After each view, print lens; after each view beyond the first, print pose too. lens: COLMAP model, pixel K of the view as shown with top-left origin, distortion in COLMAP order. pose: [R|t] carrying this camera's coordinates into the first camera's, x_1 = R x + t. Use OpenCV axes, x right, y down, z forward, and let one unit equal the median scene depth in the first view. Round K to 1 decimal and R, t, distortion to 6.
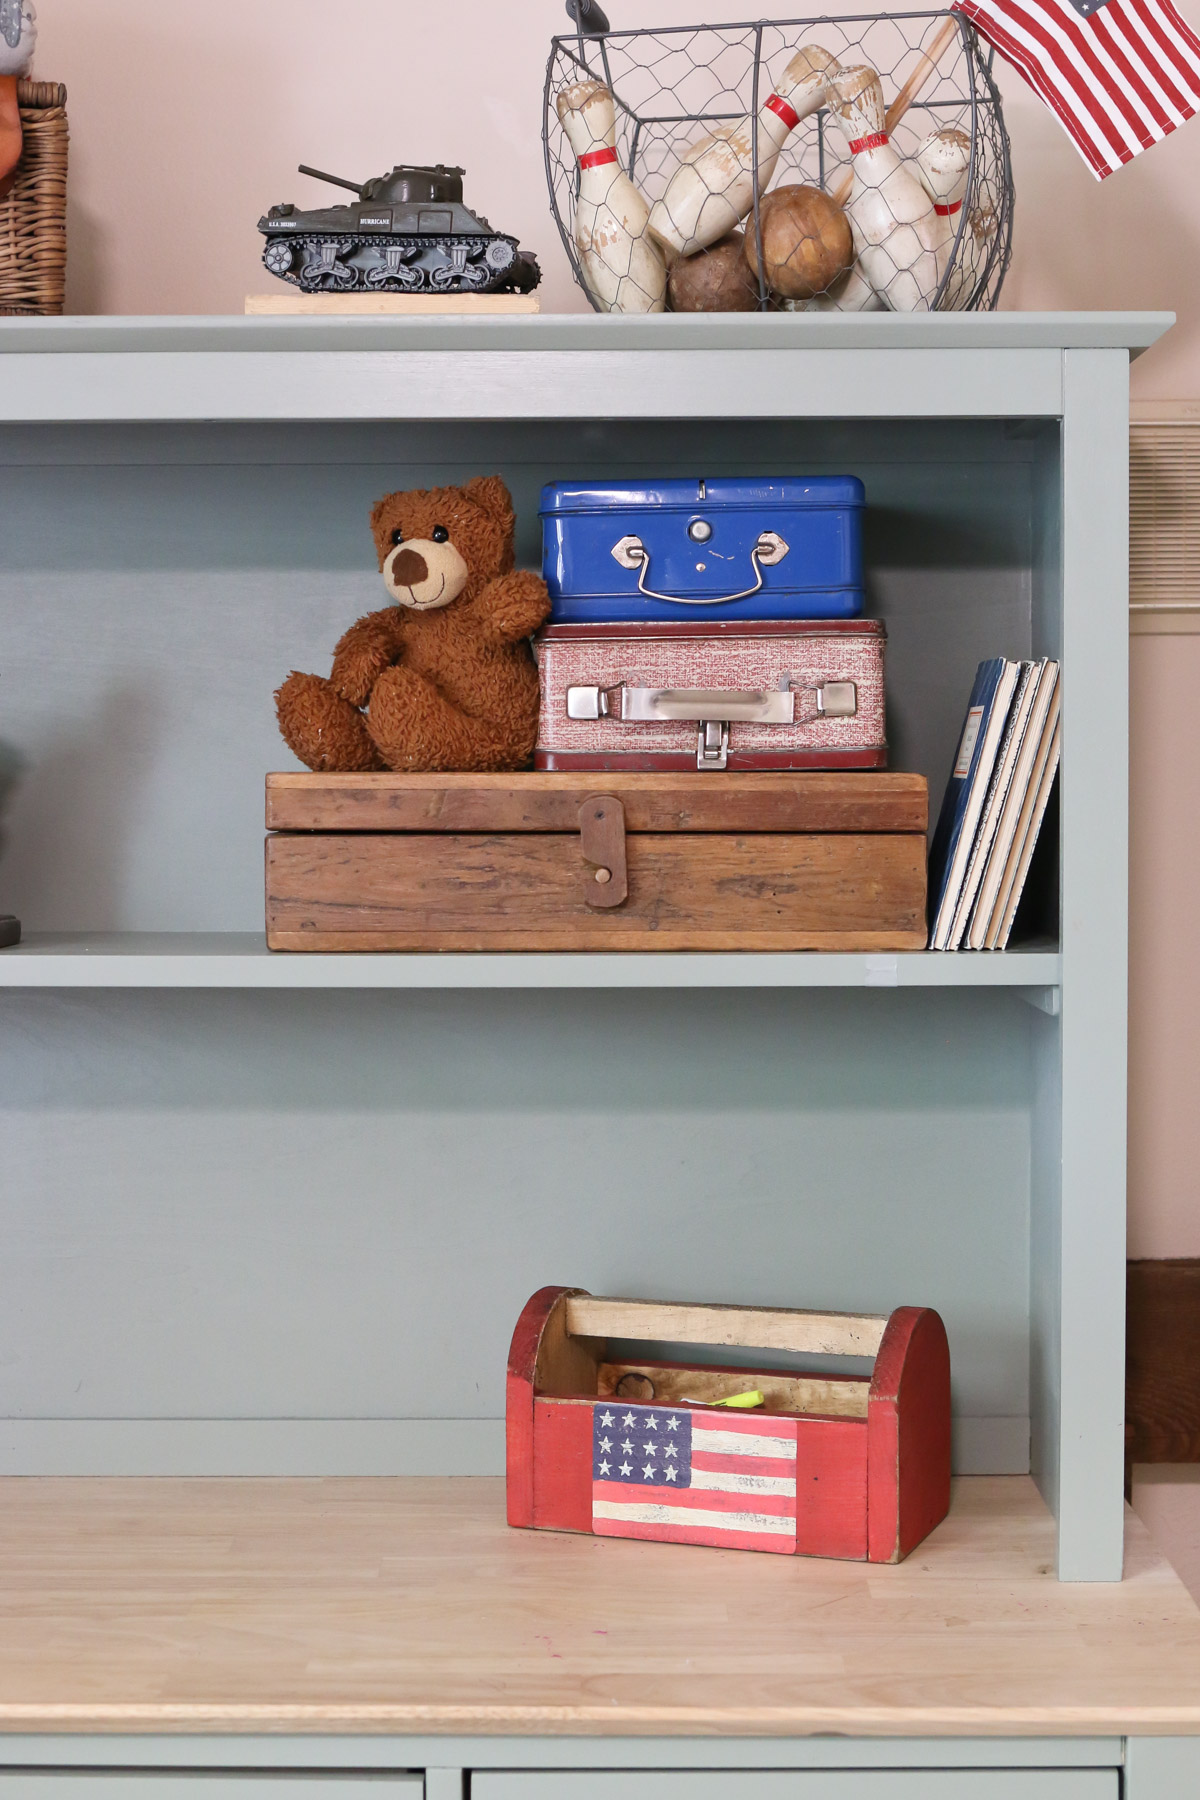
lens RADIAL K [[2852.3, 0, 613.4], [0, 2852.3, 893.7], [0, 0, 1]] dist [-0.051356, 0.000000]
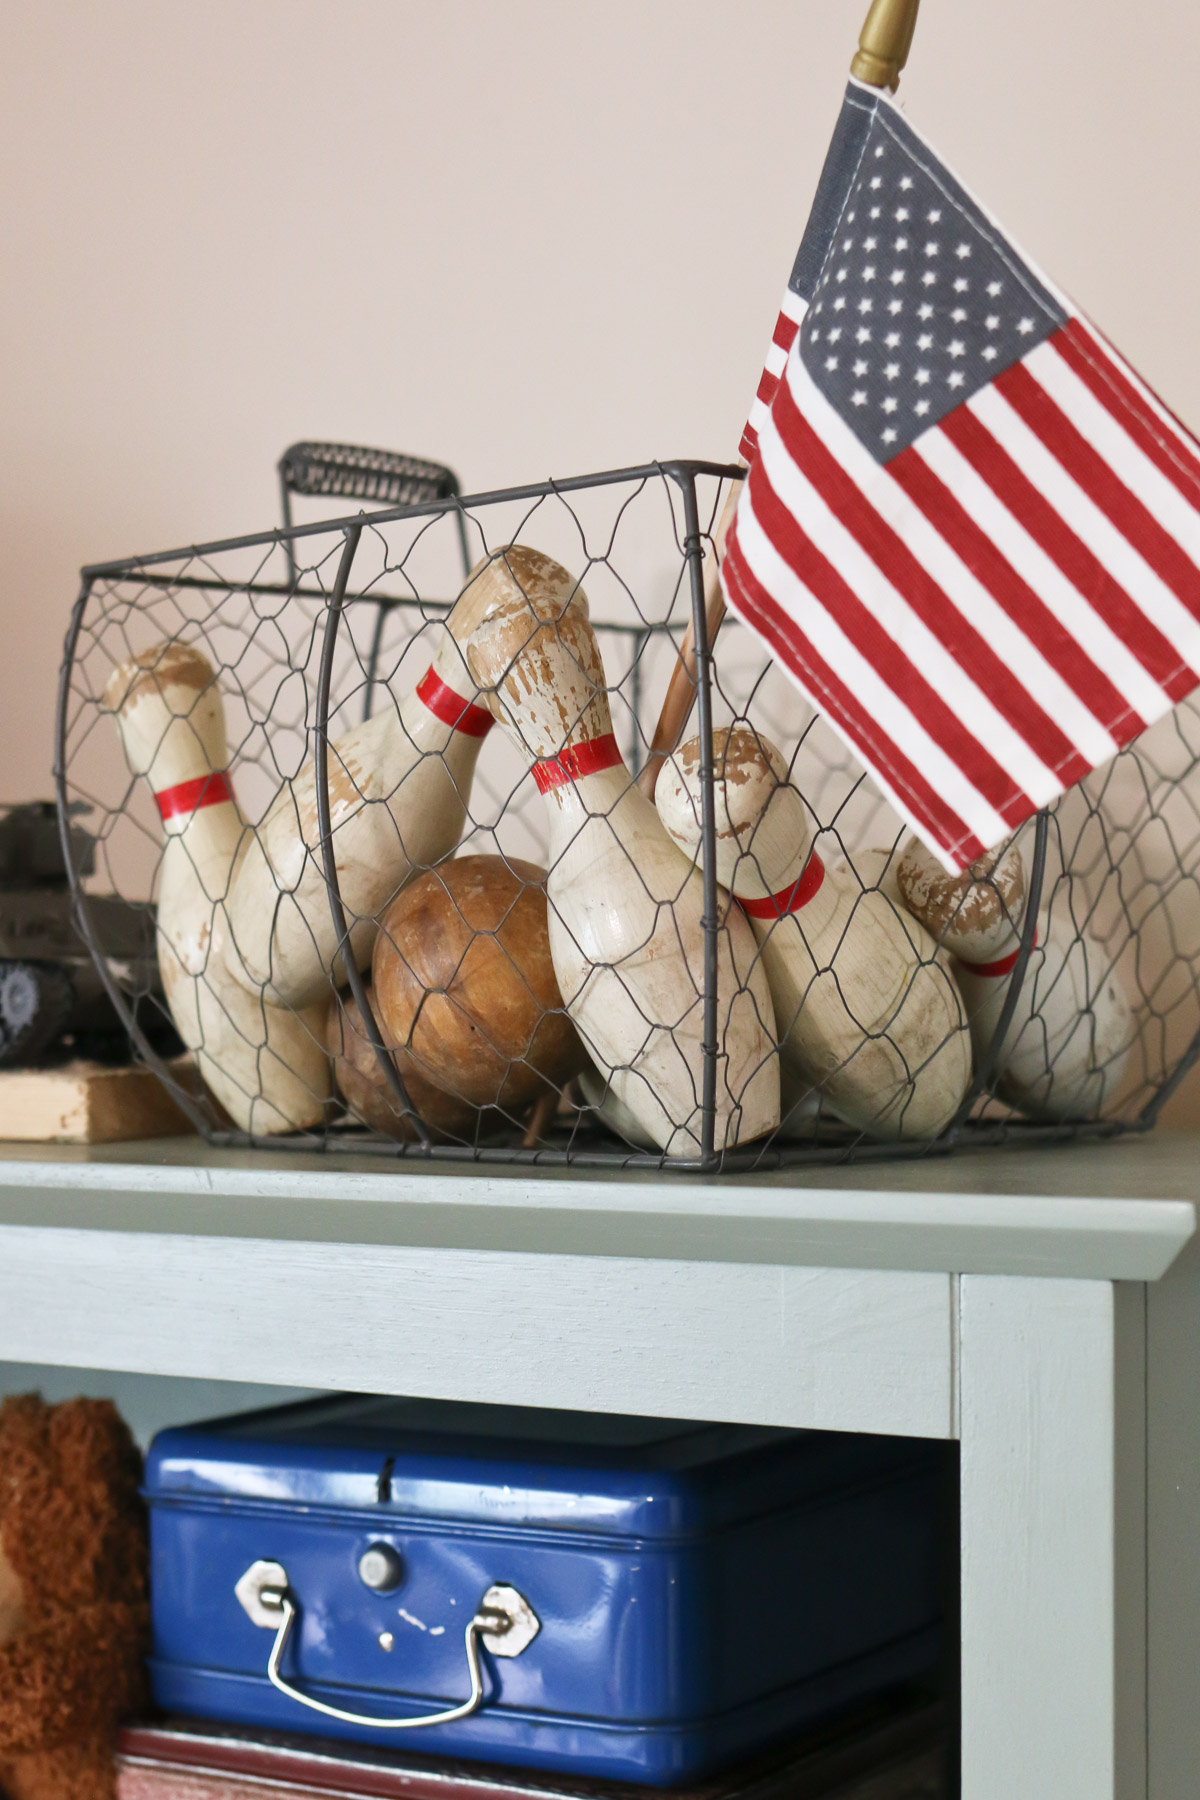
lens RADIAL K [[2852.3, 0, 611.4], [0, 2852.3, 892.9], [0, 0, 1]] dist [-0.051356, 0.000000]
pose [[0.848718, -0.014010, -0.528660, 0.315873], [-0.031545, 0.996528, -0.077052, -0.204341], [0.527904, 0.082072, 0.845330, 0.610911]]
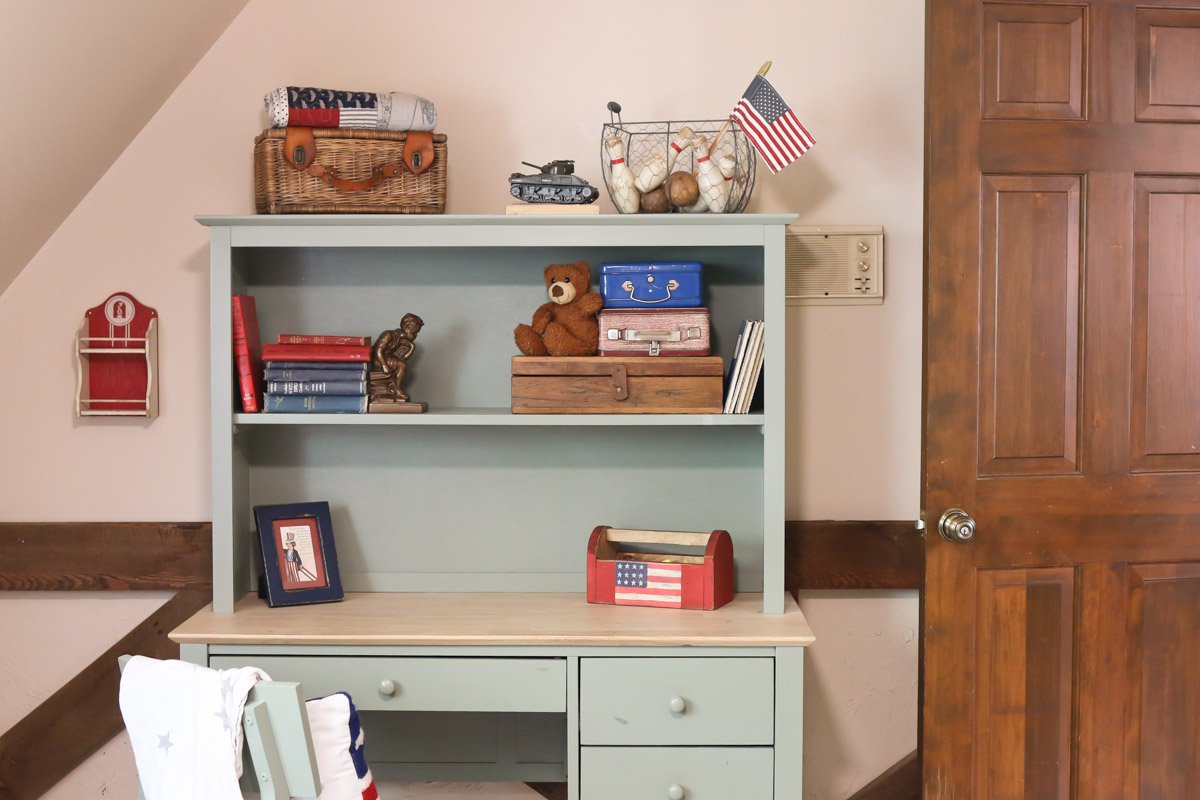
lens RADIAL K [[1901.5, 0, 593.5], [0, 1901.5, 394.7], [0, 0, 1]] dist [-0.051356, 0.000000]
pose [[0.999961, 0.001306, -0.008686, -0.013747], [-0.001253, 0.999981, 0.006055, -0.013289], [0.008694, -0.006044, 0.999944, -1.085495]]
